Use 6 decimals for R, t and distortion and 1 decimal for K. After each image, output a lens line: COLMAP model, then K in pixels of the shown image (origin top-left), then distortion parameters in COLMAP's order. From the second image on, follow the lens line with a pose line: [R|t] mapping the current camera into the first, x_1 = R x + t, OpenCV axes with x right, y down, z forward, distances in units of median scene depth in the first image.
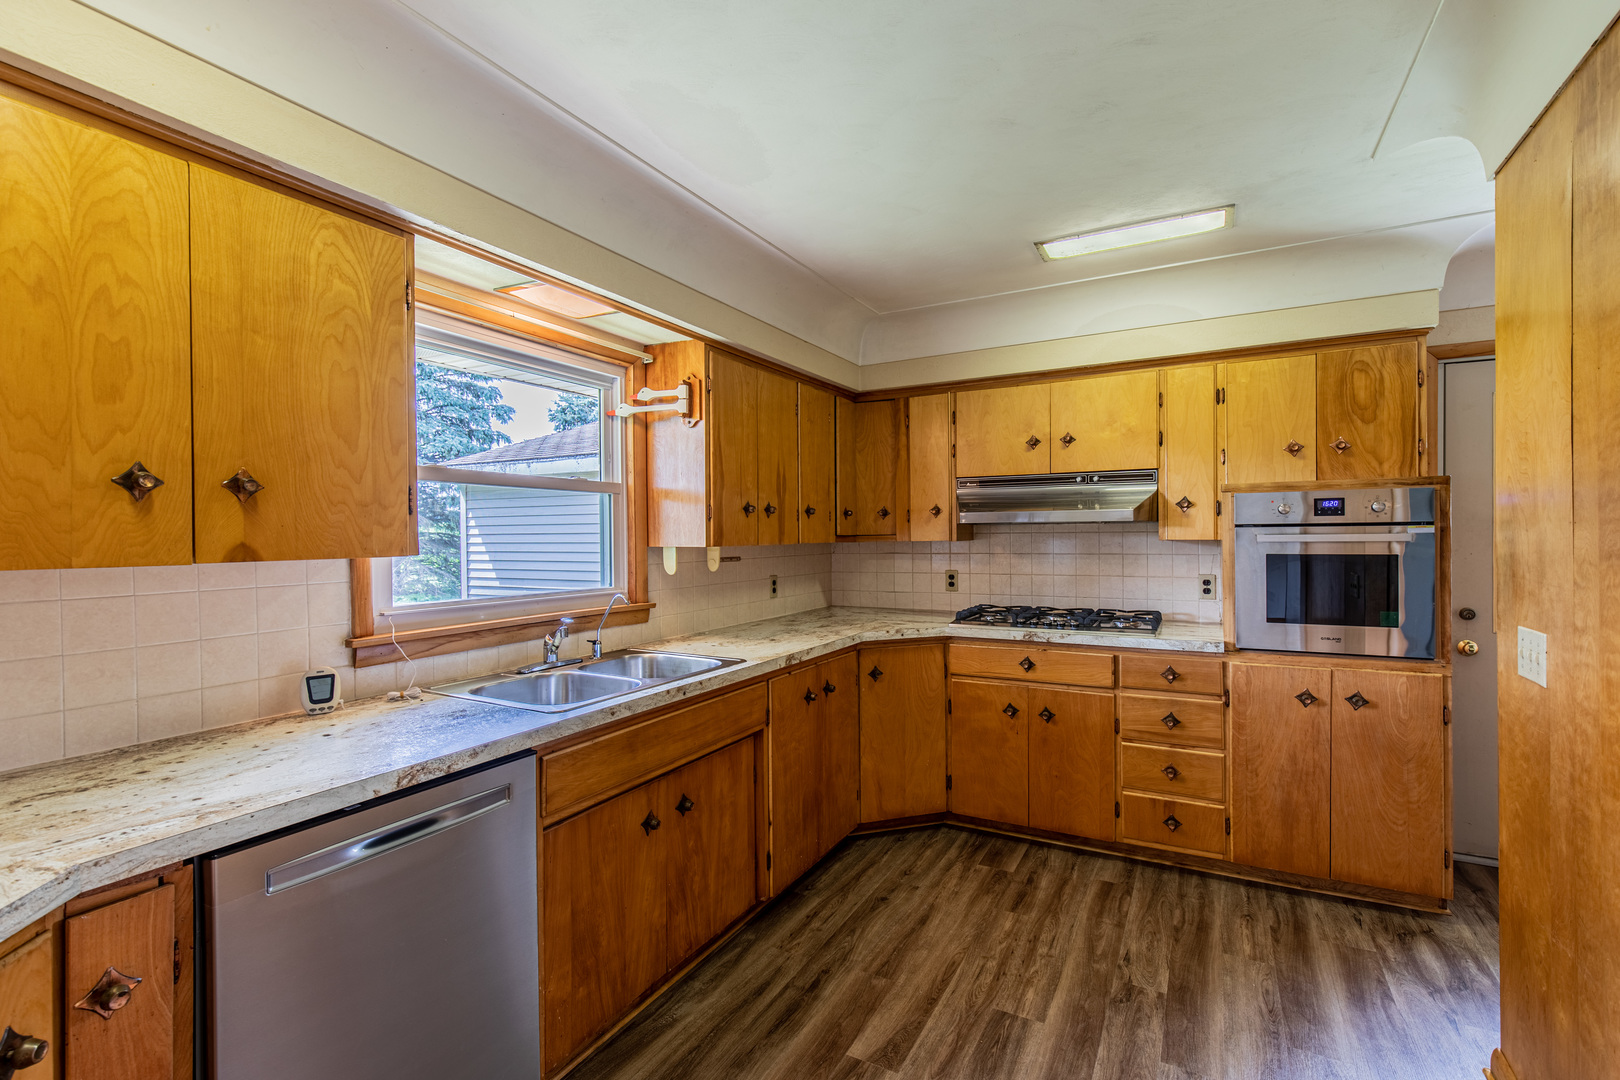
lens RADIAL K [[729.2, 0, 824.8], [0, 729.2, 536.5], [0, 0, 1]] dist [0.004875, -0.001218]
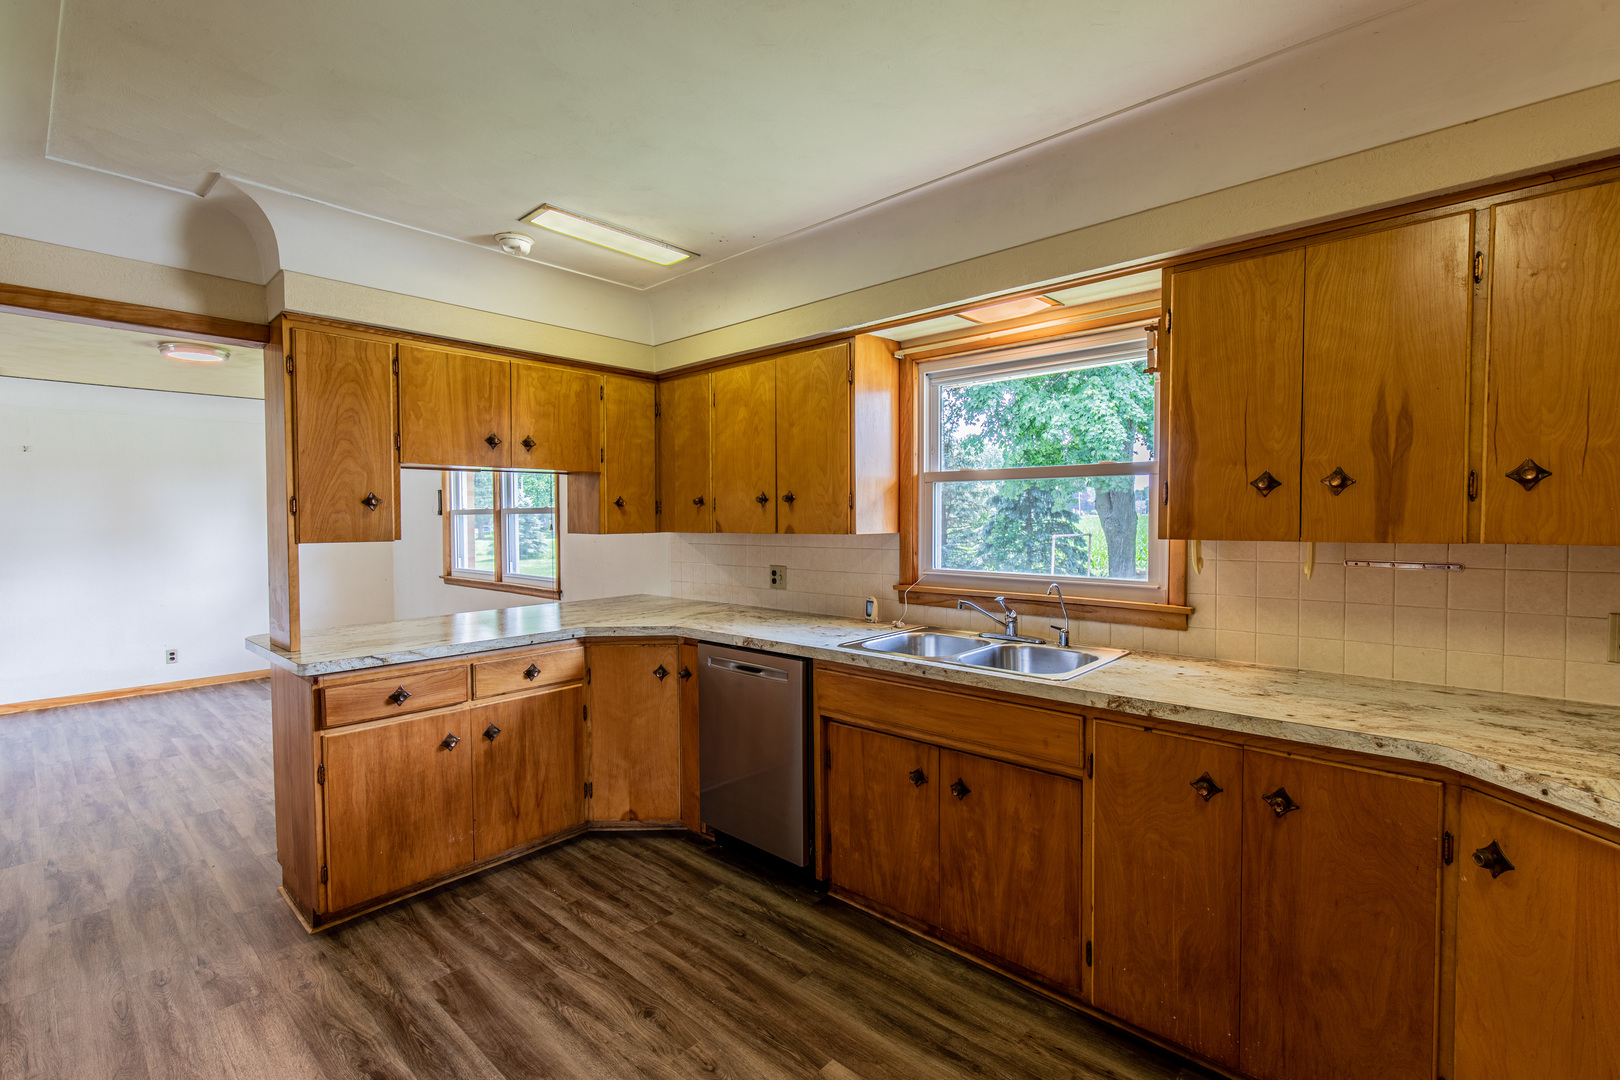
lens RADIAL K [[729.2, 0, 818.6], [0, 729.2, 539.9], [0, 0, 1]] dist [0.004875, -0.001218]
pose [[-0.251908, 0.036198, -0.967074, 0.831331], [0.002920, 0.999324, 0.036644, -0.017080], [0.967747, 0.006407, -0.251844, 1.067403]]
